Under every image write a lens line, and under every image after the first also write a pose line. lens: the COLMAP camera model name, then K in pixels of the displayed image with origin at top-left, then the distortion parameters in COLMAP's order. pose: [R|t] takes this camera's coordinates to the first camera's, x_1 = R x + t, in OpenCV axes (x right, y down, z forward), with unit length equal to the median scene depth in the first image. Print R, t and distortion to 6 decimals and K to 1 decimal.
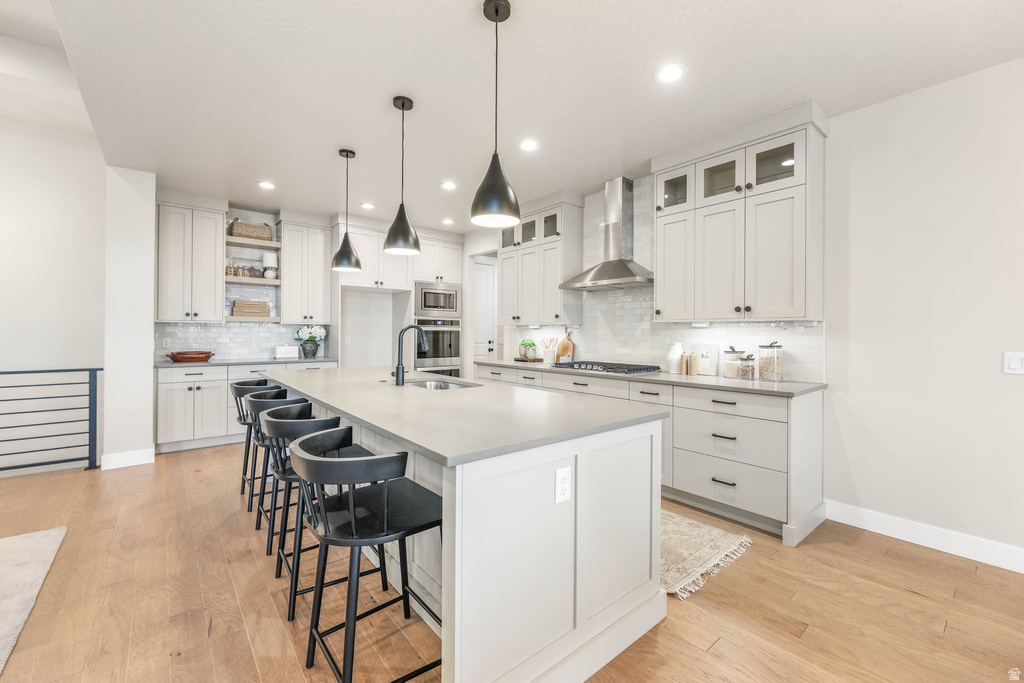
lens RADIAL K [[420.9, 0, 521.3], [0, 420.9, 331.9], [0, 0, 1]] dist [0.001522, -0.003832]
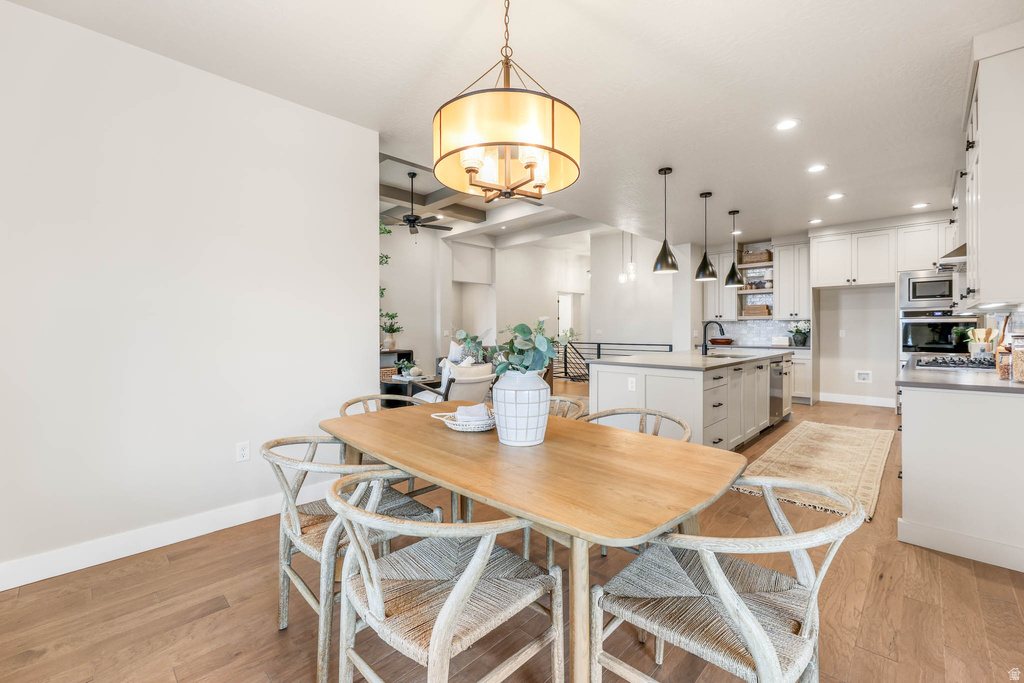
lens RADIAL K [[420.9, 0, 521.3], [0, 420.9, 331.9], [0, 0, 1]] dist [0.001522, -0.003832]
pose [[0.119579, 0.000327, -0.992825, 0.829026], [0.007820, 0.999969, 0.001271, 0.012786], [0.992794, -0.007916, 0.119573, 0.012653]]
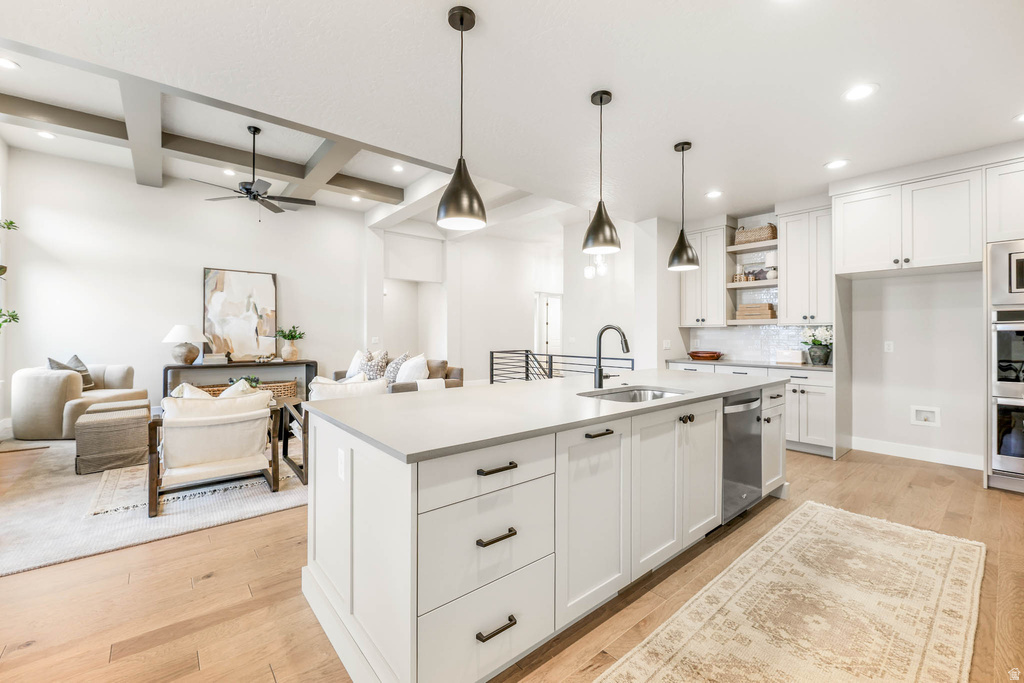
lens RADIAL K [[416.3, 0, 510.5], [0, 416.3, 332.2], [0, 0, 1]] dist [-0.000220, -0.000756]
pose [[0.007296, -0.012048, -0.999901, 0.408545], [0.001740, 0.999926, -0.012035, 0.005738], [0.999972, -0.001652, 0.007317, 0.470140]]
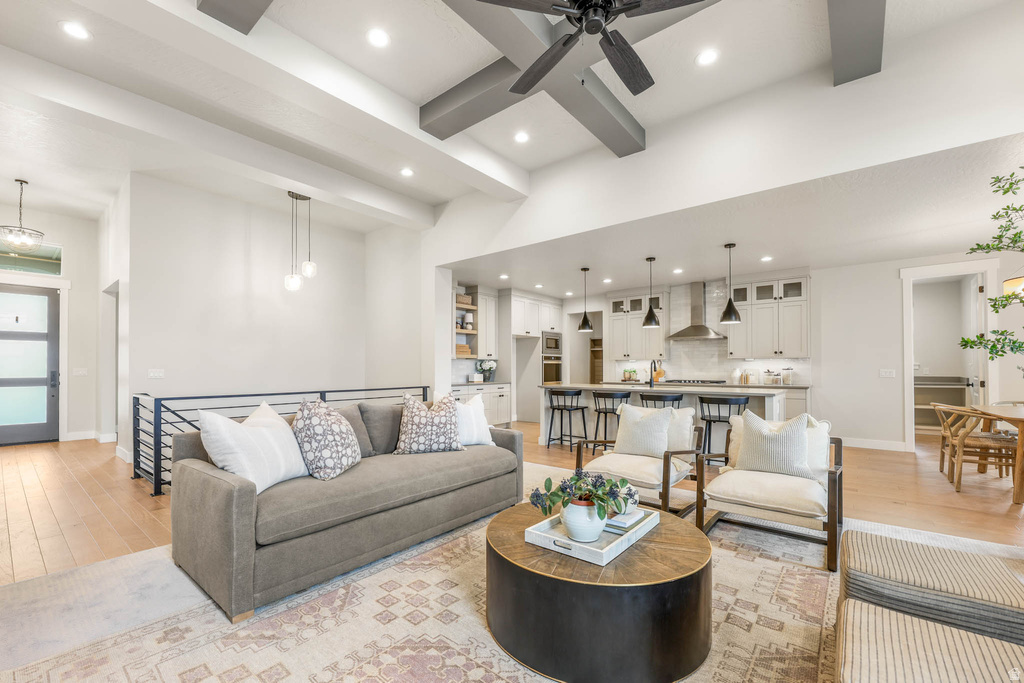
lens RADIAL K [[415.4, 0, 516.7], [0, 415.4, 365.0], [0, 0, 1]] dist [0.000069, -0.000117]
pose [[0.981298, -0.004388, 0.192445, -0.846699], [0.004853, 0.999986, -0.001945, 0.006087], [-0.192434, 0.002842, 0.981306, -0.602586]]
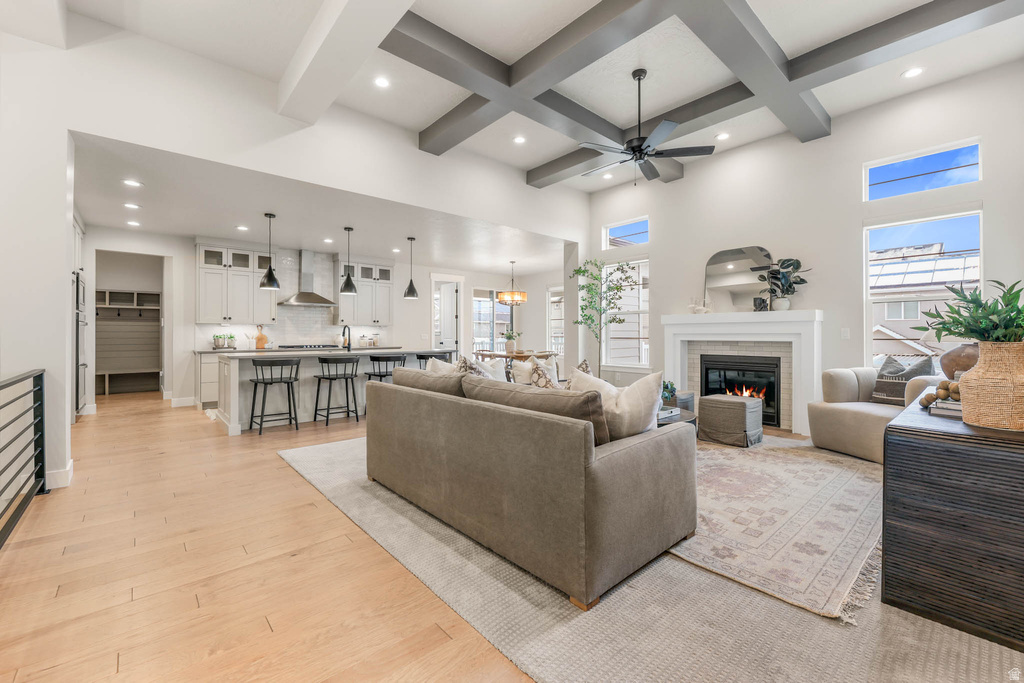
lens RADIAL K [[416.3, 0, 510.5], [0, 416.3, 332.2], [0, 0, 1]] dist [-0.000220, -0.000756]
pose [[-0.021951, -0.001613, 0.999758, -1.569946], [-0.003530, 0.999993, 0.001536, 0.007442], [-0.999753, -0.003495, -0.021956, 0.097858]]
